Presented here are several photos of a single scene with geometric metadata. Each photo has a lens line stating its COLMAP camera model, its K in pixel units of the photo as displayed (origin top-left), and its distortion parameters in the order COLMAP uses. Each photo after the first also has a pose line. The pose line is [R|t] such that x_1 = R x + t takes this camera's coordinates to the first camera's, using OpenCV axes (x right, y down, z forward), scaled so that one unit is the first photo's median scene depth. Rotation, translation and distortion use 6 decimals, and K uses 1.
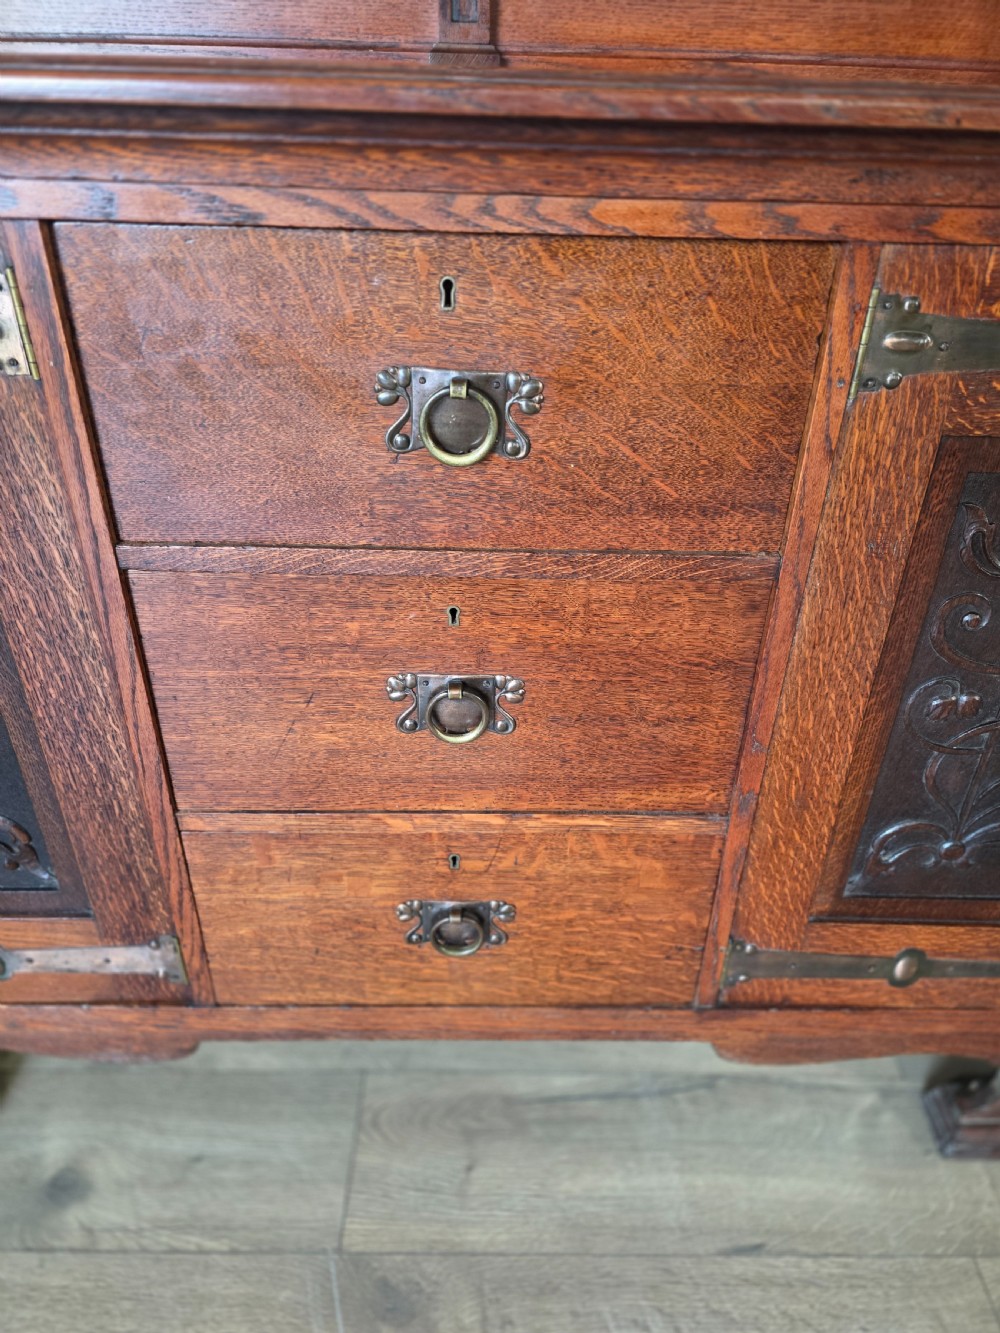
lens RADIAL K [[898.1, 0, 514.7], [0, 898.1, 667.3], [0, 0, 1]] dist [0.067085, -0.073011]
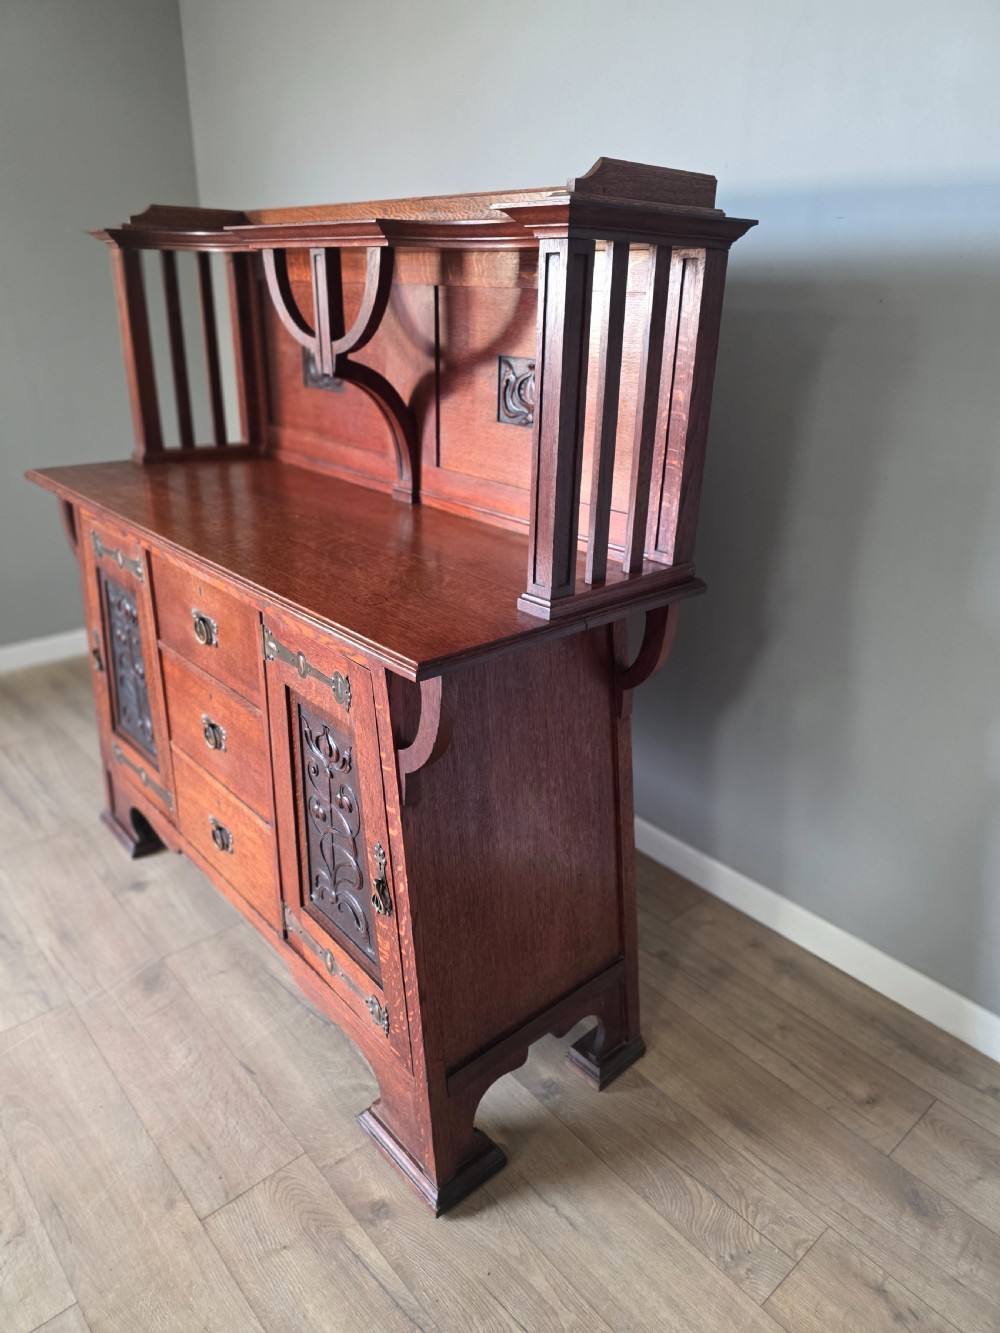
lens RADIAL K [[898.1, 0, 496.0], [0, 898.1, 661.5], [0, 0, 1]] dist [0.067085, -0.073011]
pose [[0.649756, 0.281101, -0.706258, 1.917443], [-0.412483, 0.910807, -0.016969, -0.373395], [0.638495, 0.302345, 0.707751, -0.328310]]
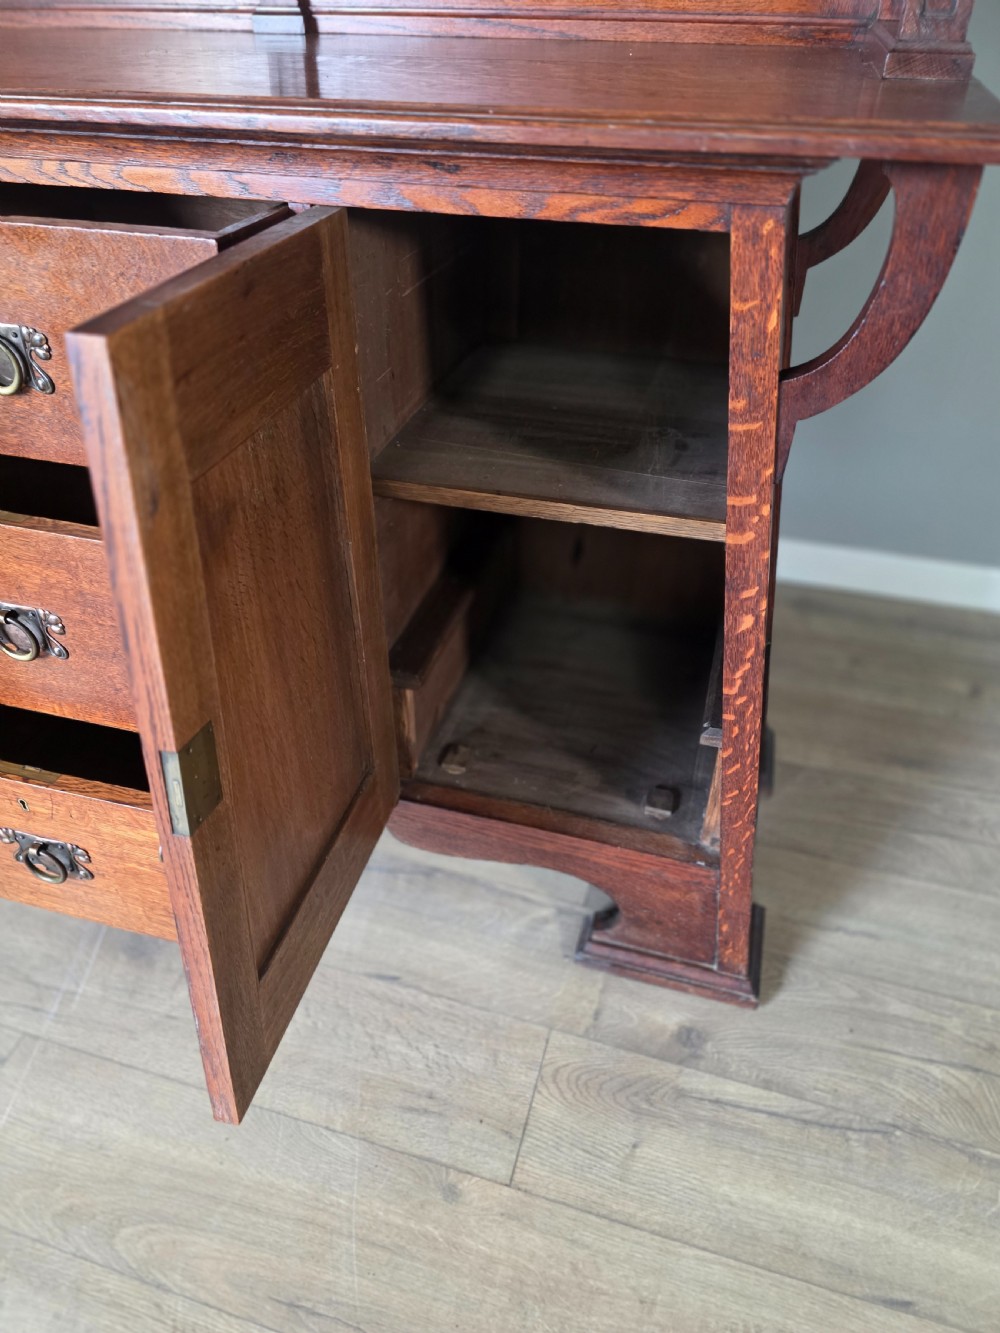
lens RADIAL K [[898.1, 0, 496.1], [0, 898.1, 677.9], [0, 0, 1]] dist [0.067085, -0.073011]
pose [[0.956025, 0.166309, -0.241573, 0.732650], [-0.139105, 0.982265, 0.125721, 0.021795], [0.258197, -0.086589, 0.962204, -0.217239]]
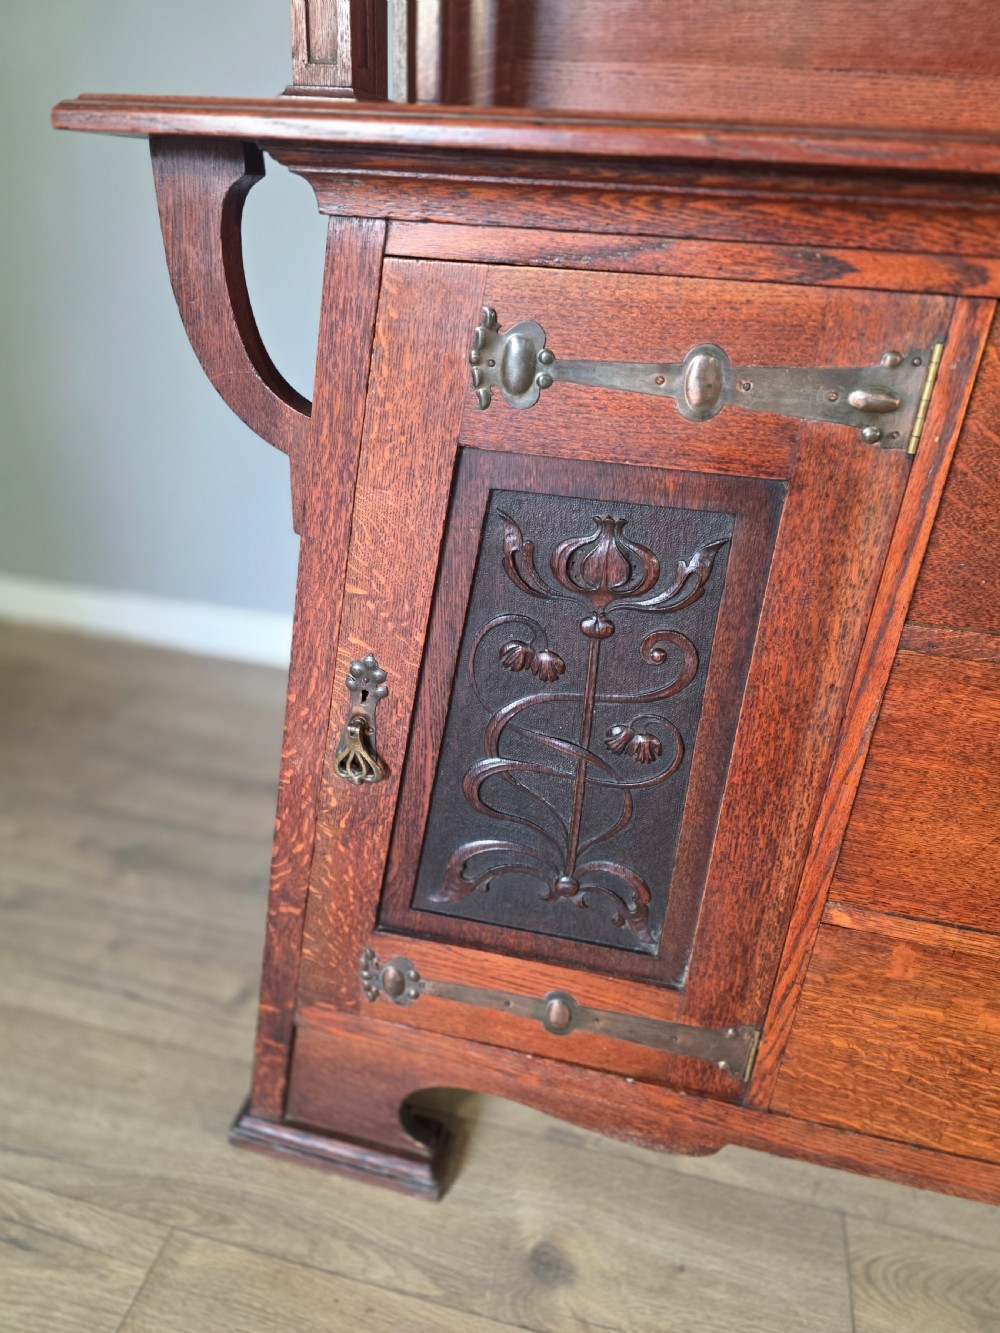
lens RADIAL K [[898.1, 0, 489.3], [0, 898.1, 665.5], [0, 0, 1]] dist [0.067085, -0.073011]
pose [[0.969470, 0.129637, -0.208141, -0.503636], [-0.148783, 0.985704, -0.079064, 0.039244], [0.194915, 0.107618, 0.974898, -0.019552]]
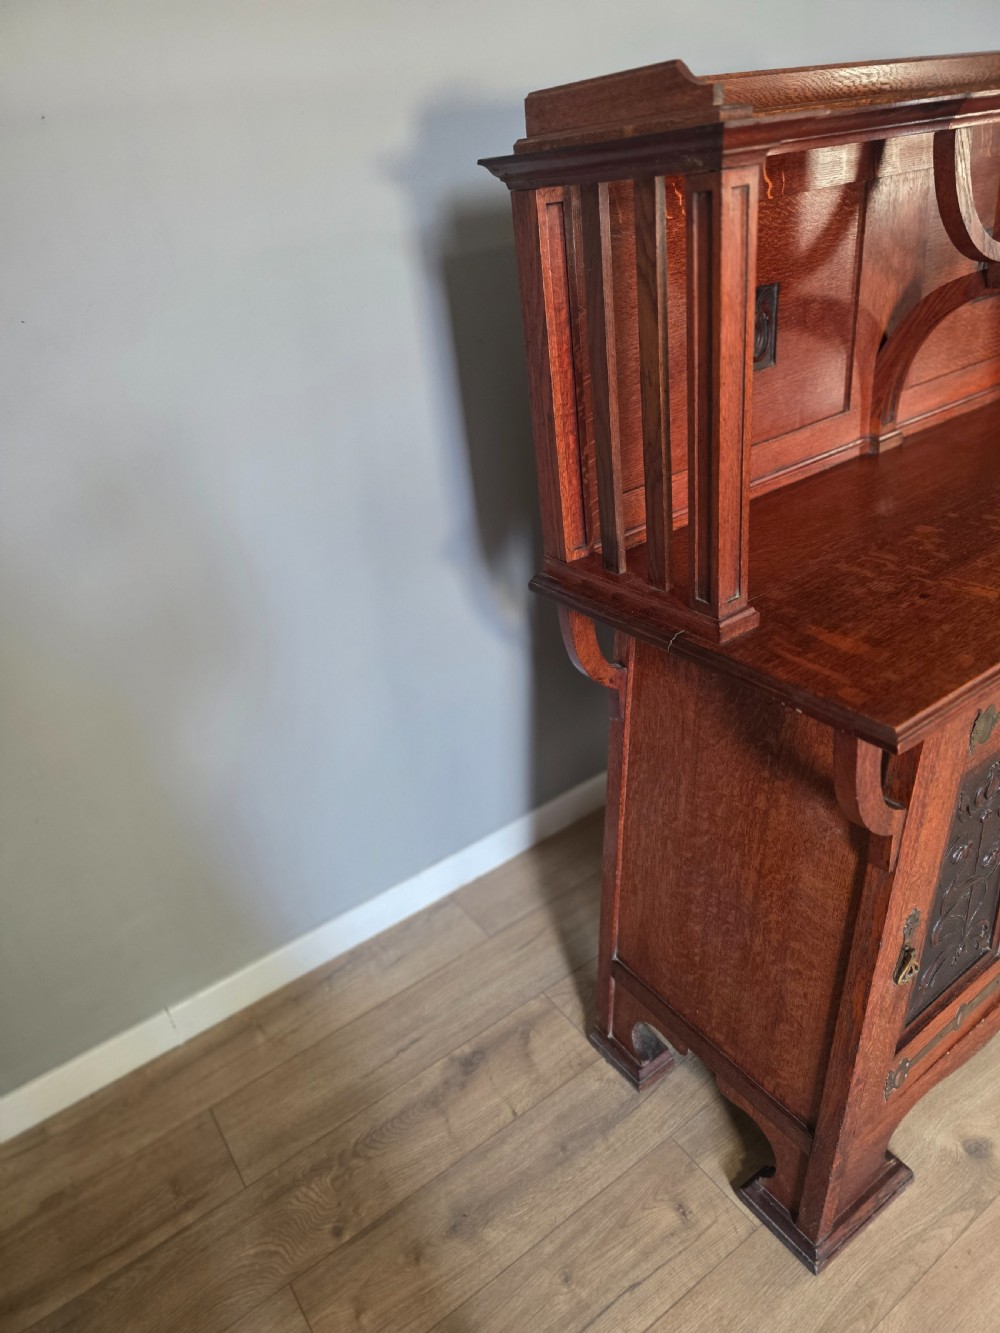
lens RADIAL K [[898.1, 0, 496.4], [0, 898.1, 670.9], [0, 0, 1]] dist [0.067085, -0.073011]
pose [[0.821494, -0.378517, 0.426464, -1.783499], [0.414131, 0.910162, 0.010097, -0.635188], [-0.391973, 0.168317, 0.904448, -0.285705]]
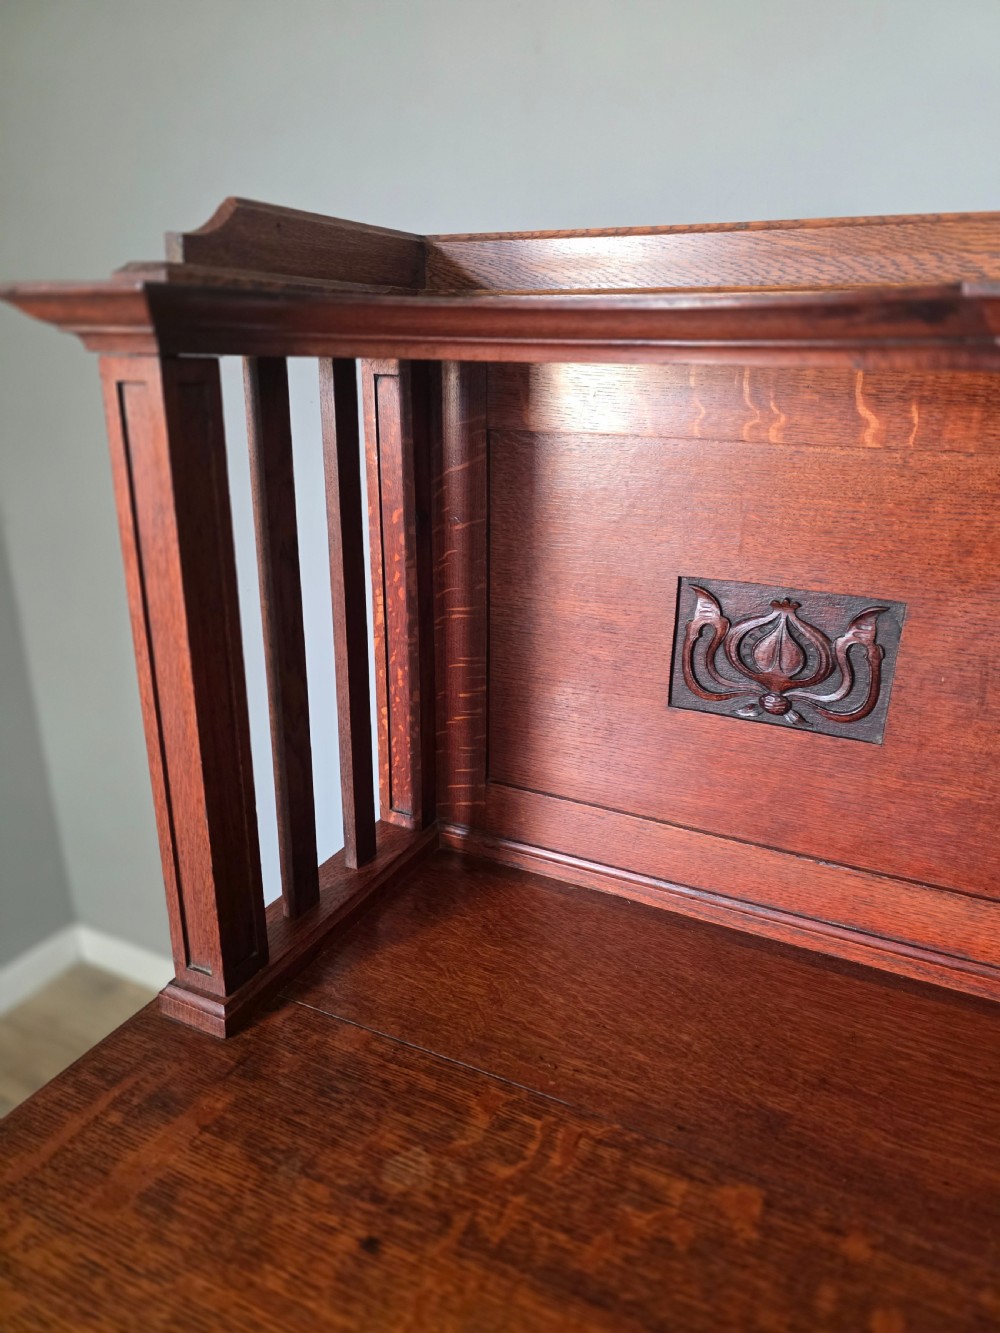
lens RADIAL K [[898.1, 0, 516.9], [0, 898.1, 663.1], [0, 0, 1]] dist [0.067085, -0.073011]
pose [[0.895788, 0.134598, -0.423613, -0.333332], [-0.231400, 0.954930, -0.185910, -0.756849], [0.379497, 0.264560, 0.886561, 0.024659]]
